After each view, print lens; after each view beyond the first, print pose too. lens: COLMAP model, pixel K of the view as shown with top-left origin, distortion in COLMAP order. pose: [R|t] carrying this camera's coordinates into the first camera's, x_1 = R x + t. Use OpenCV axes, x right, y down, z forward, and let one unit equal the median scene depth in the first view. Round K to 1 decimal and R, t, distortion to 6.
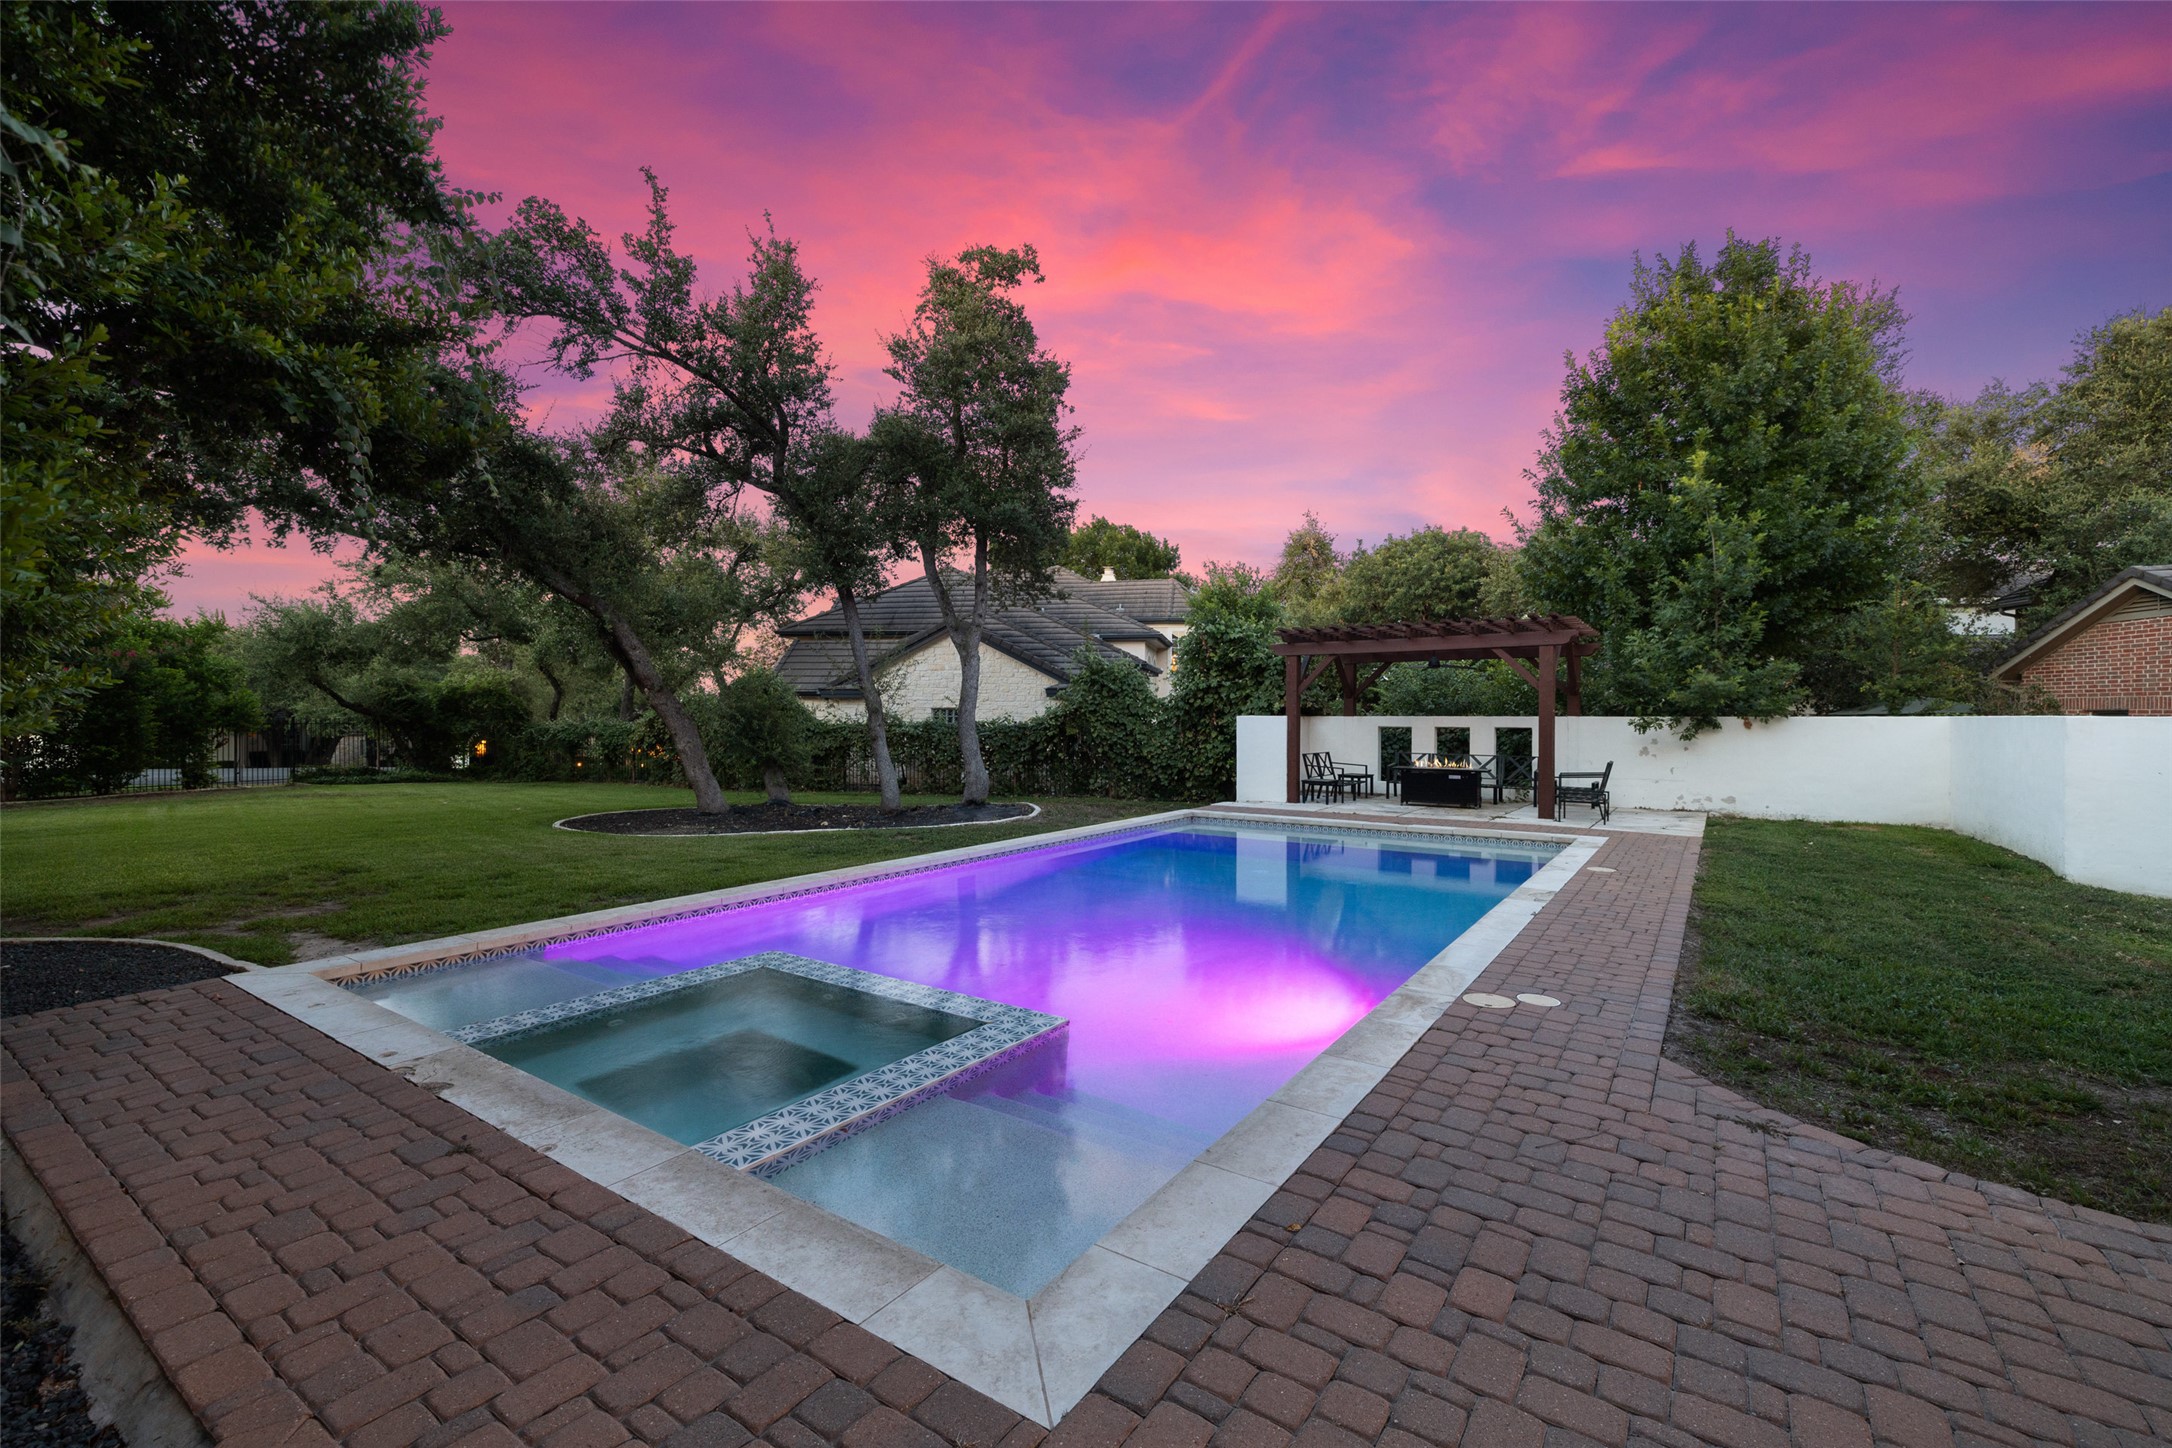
lens RADIAL K [[915.2, 0, 1080.0], [0, 915.2, 717.1], [0, 0, 1]] dist [0.010070, -0.000544]
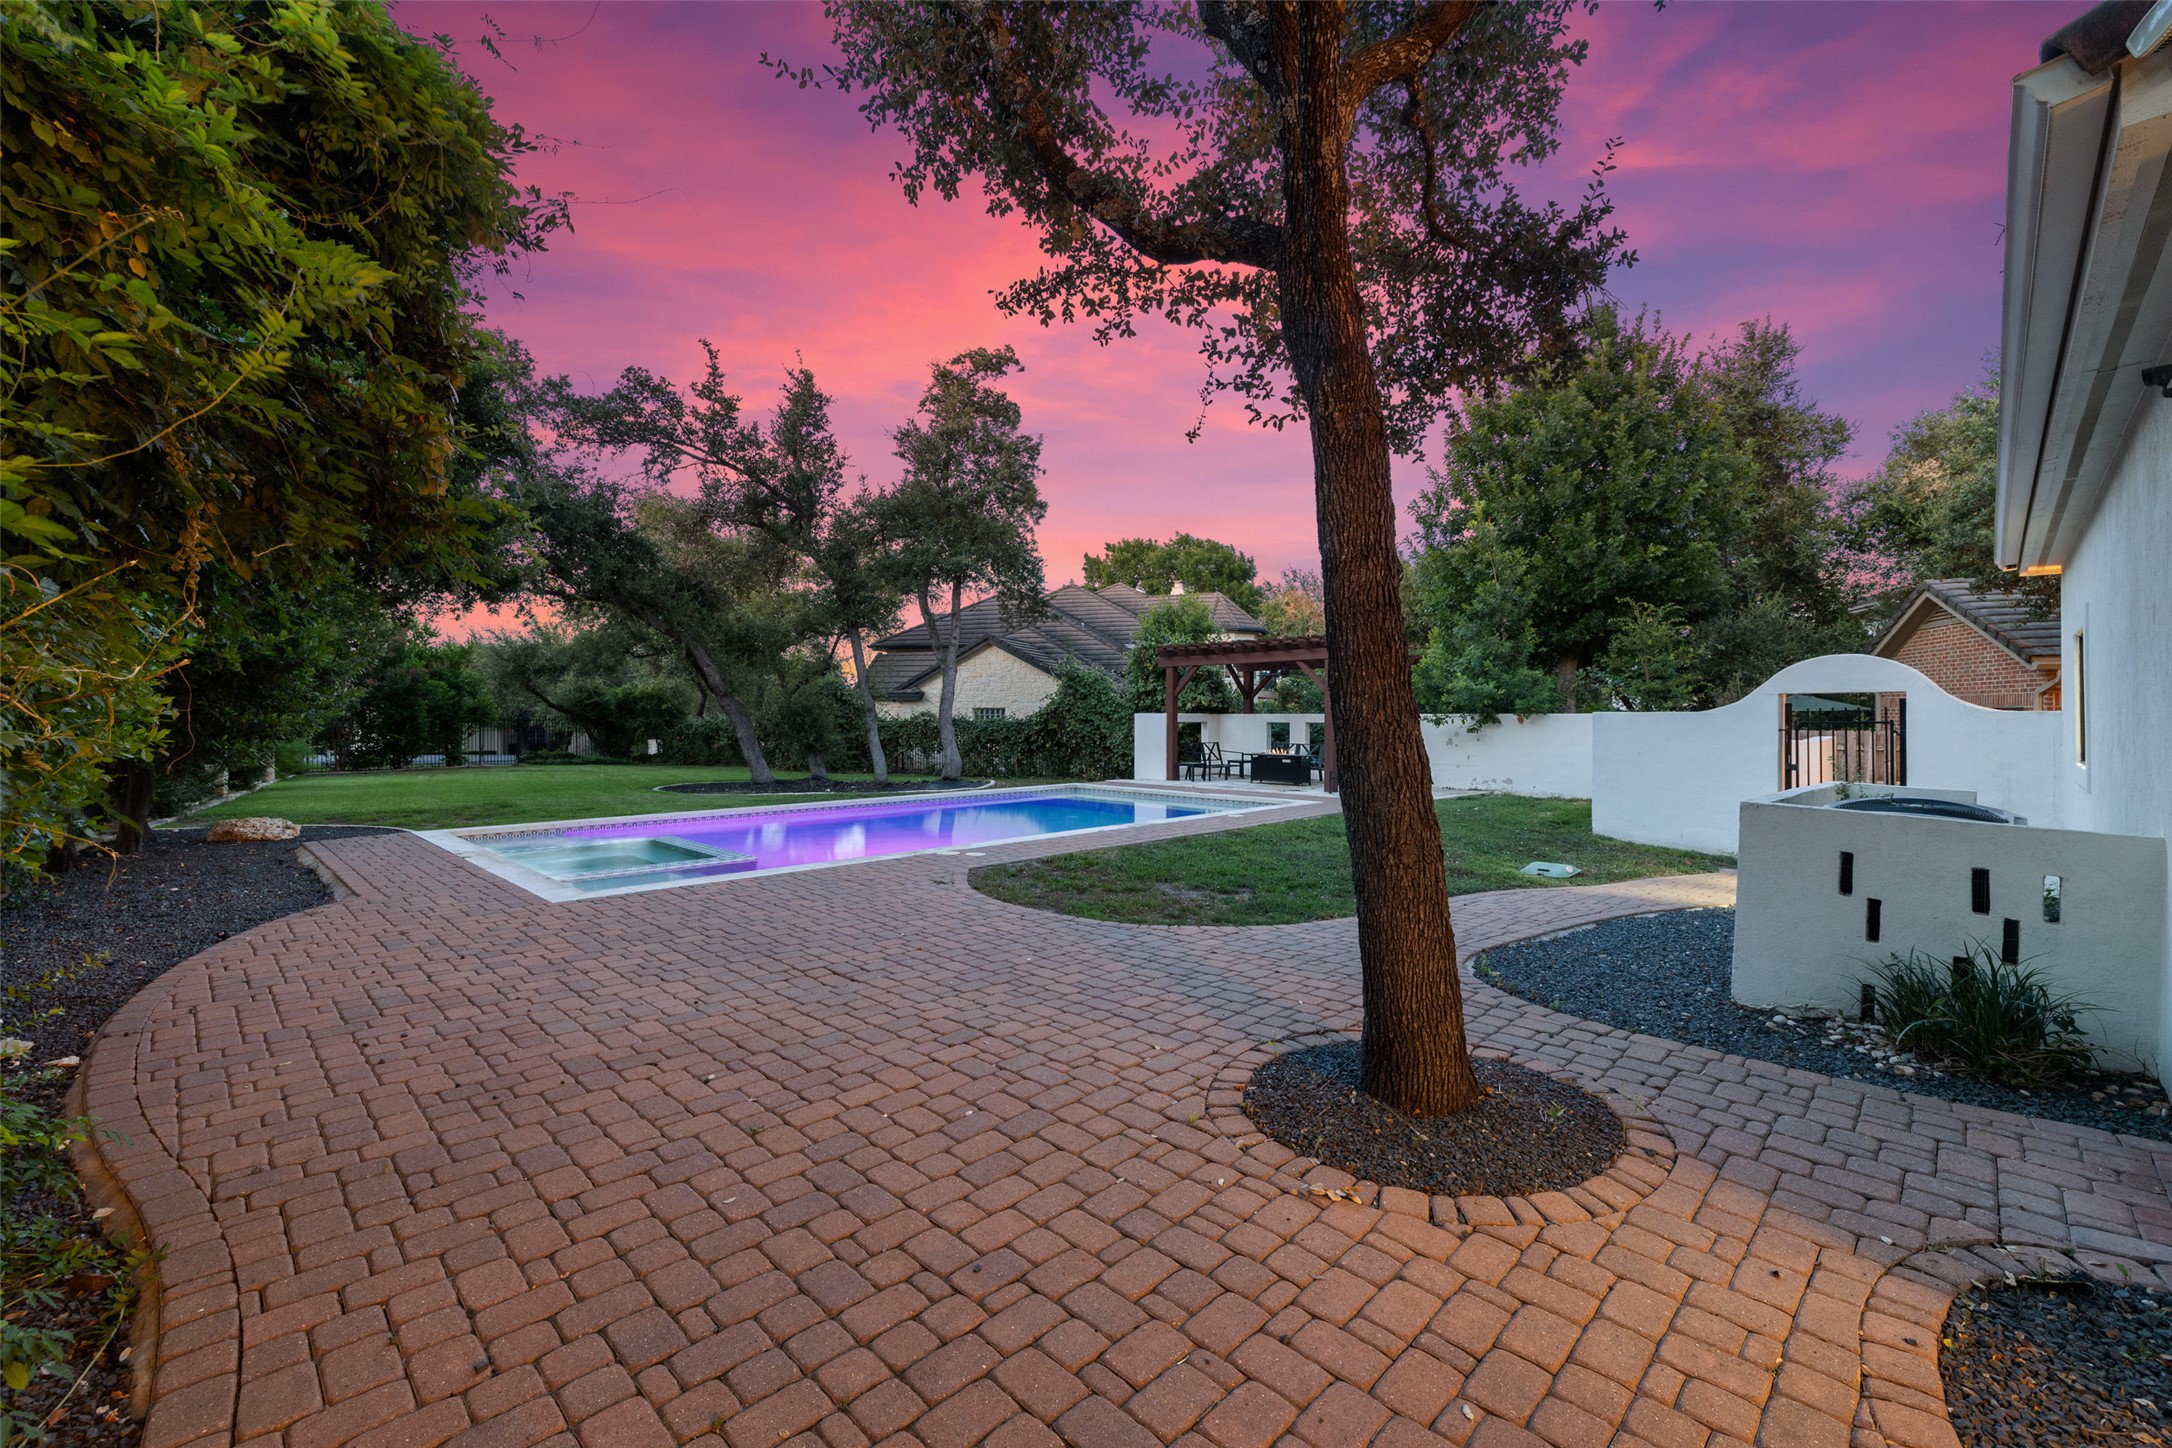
lens RADIAL K [[915.2, 0, 1096.4], [0, 915.2, 718.9], [0, 0, 1]] dist [0.010070, -0.000544]
pose [[0.984332, 0.000731, -0.176326, 0.306096], [-0.000540, 0.999999, 0.001135, 0.004430], [0.176326, -0.001022, 0.984331, -0.248980]]
